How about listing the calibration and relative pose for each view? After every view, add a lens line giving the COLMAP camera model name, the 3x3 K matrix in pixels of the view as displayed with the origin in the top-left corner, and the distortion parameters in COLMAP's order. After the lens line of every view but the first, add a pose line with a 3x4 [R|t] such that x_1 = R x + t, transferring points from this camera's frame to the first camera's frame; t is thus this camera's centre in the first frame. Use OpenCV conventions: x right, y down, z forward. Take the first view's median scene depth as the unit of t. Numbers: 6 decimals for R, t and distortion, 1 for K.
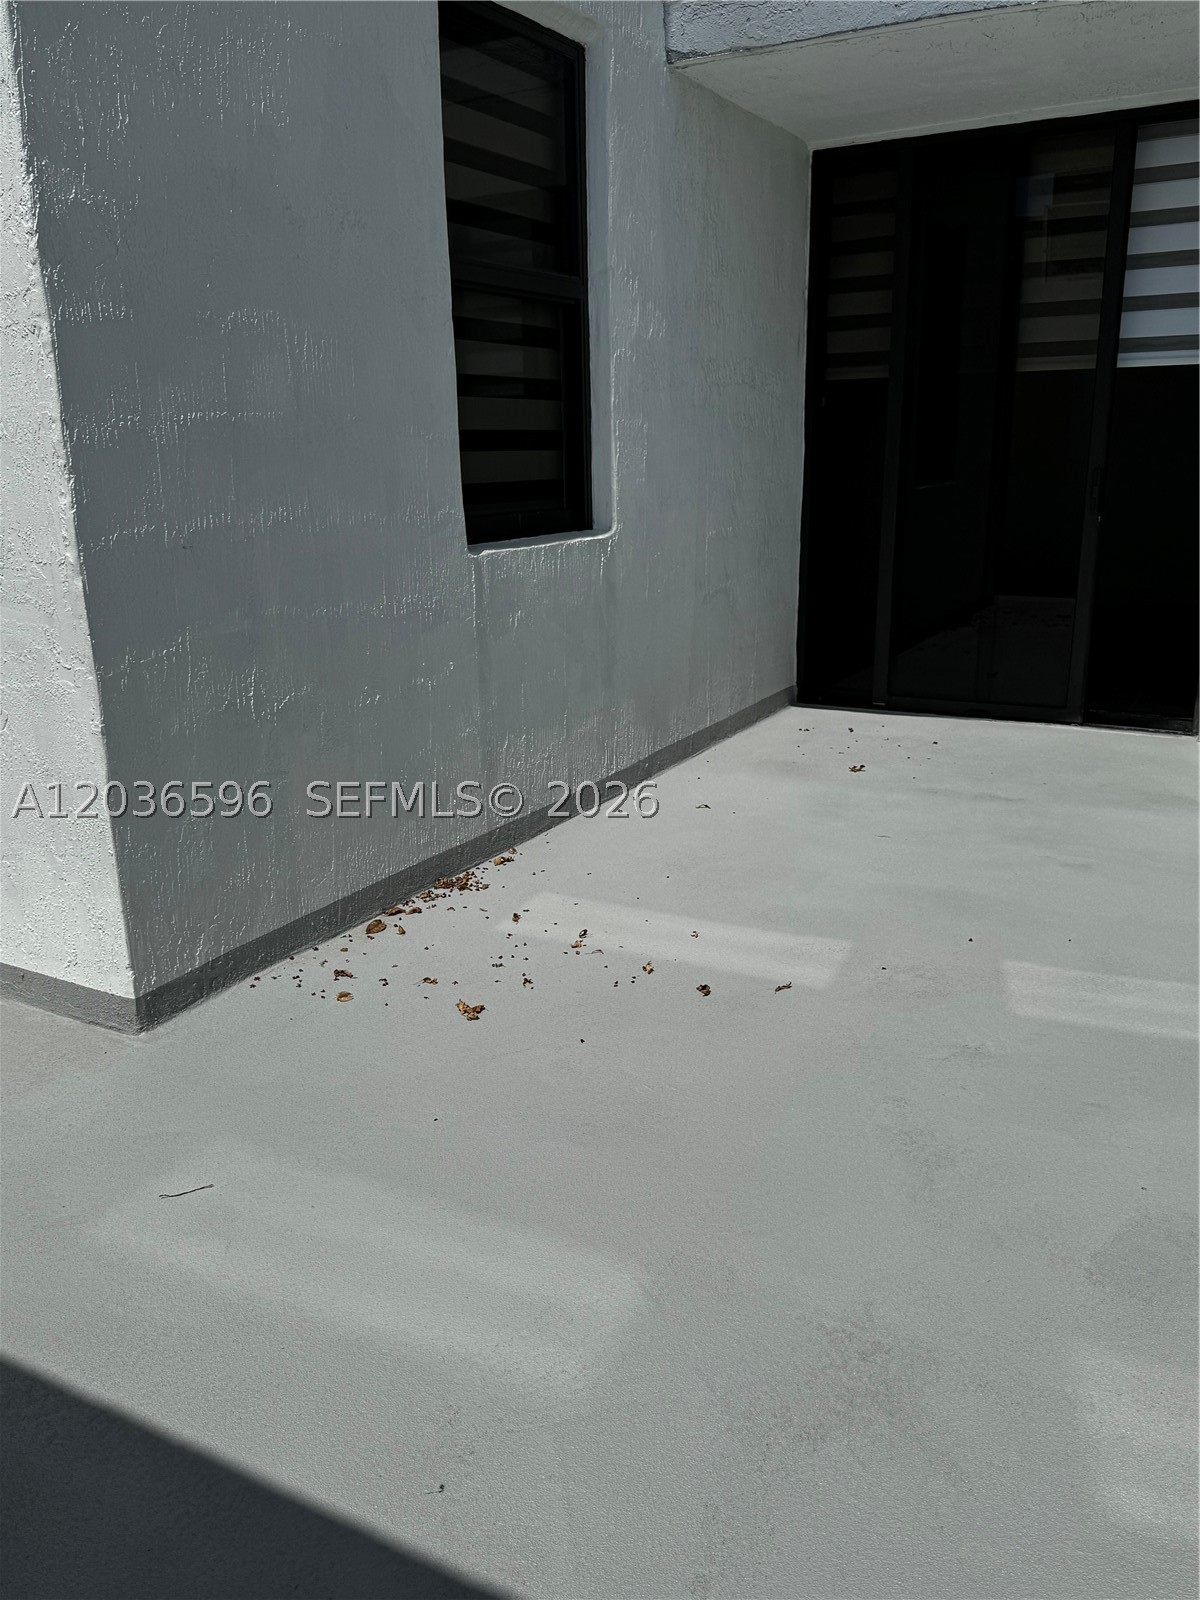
lens RADIAL K [[1258.6, 0, 600.0], [0, 1258.6, 800.0], [0, 0, 1]] dist [0.128171, -0.129640]
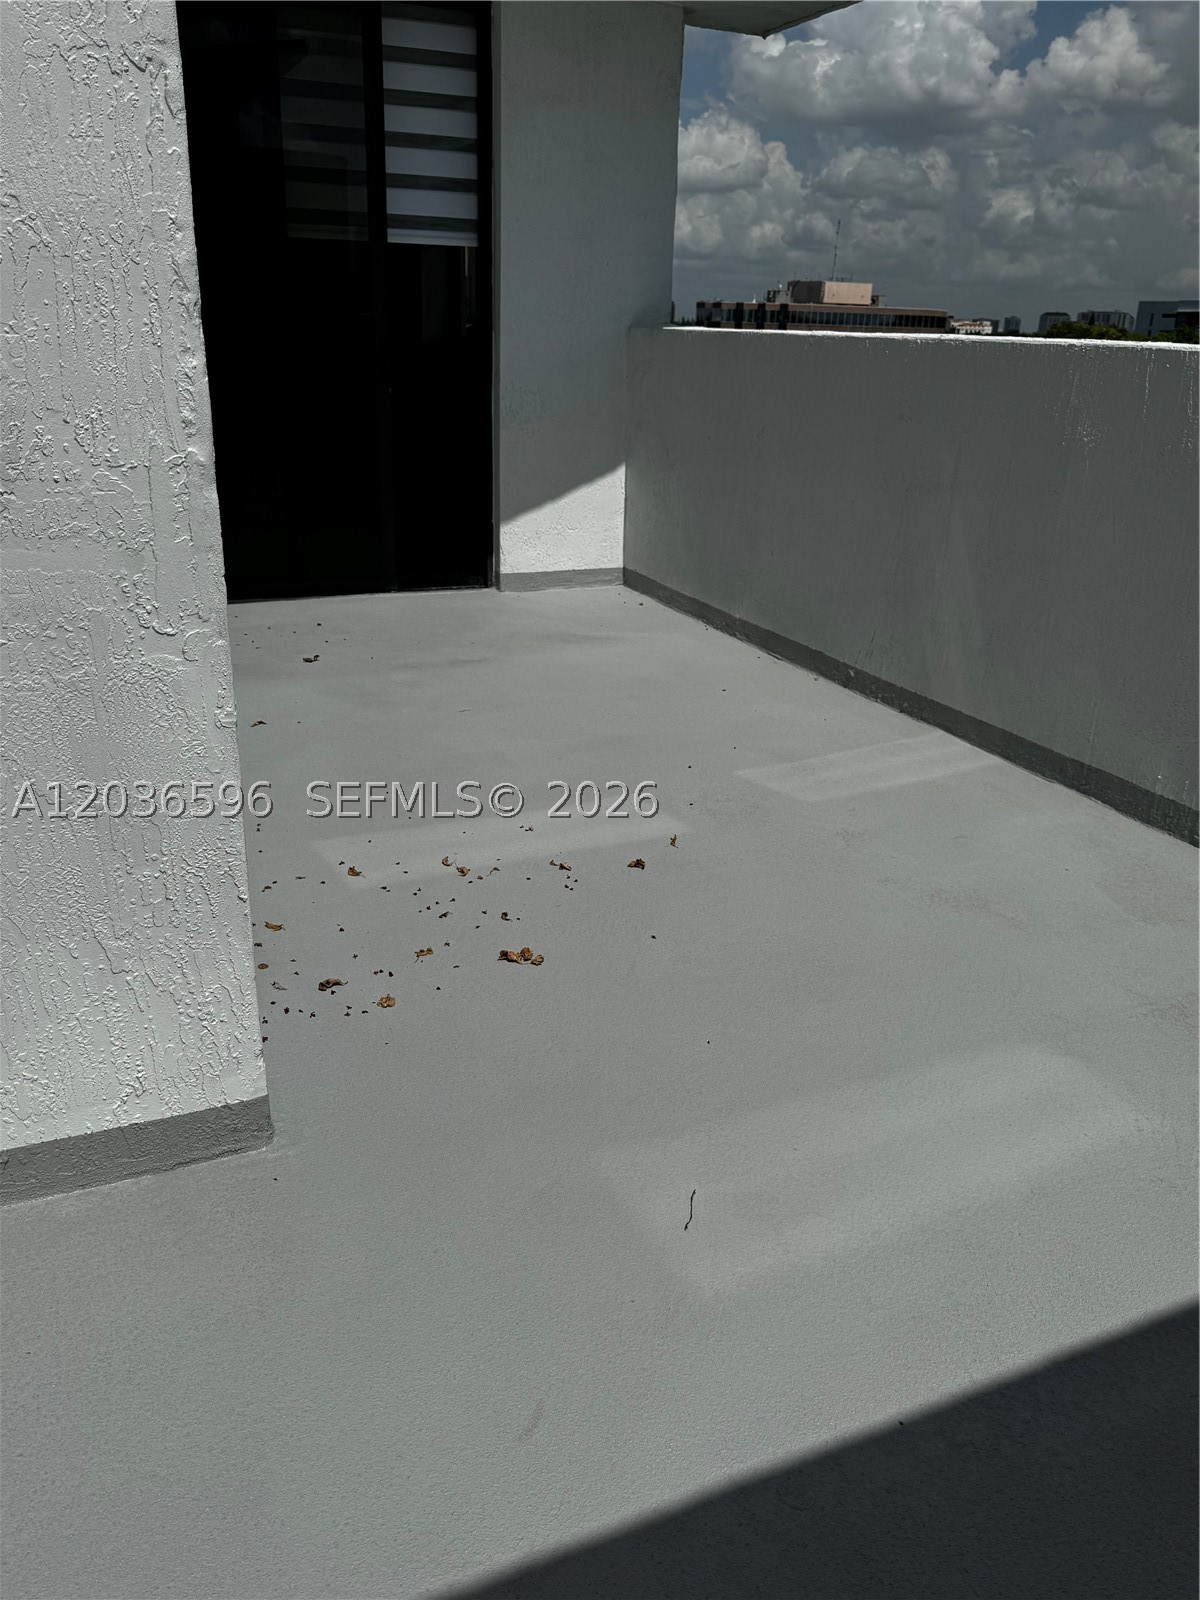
lens RADIAL K [[1258.6, 0, 600.0], [0, 1258.6, 800.0], [0, 0, 1]] dist [0.128171, -0.129640]
pose [[0.596767, -0.252223, 0.761743, -0.699497], [0.183230, 0.967066, 0.176662, -0.084765], [-0.781214, 0.034148, 0.623328, 0.390301]]
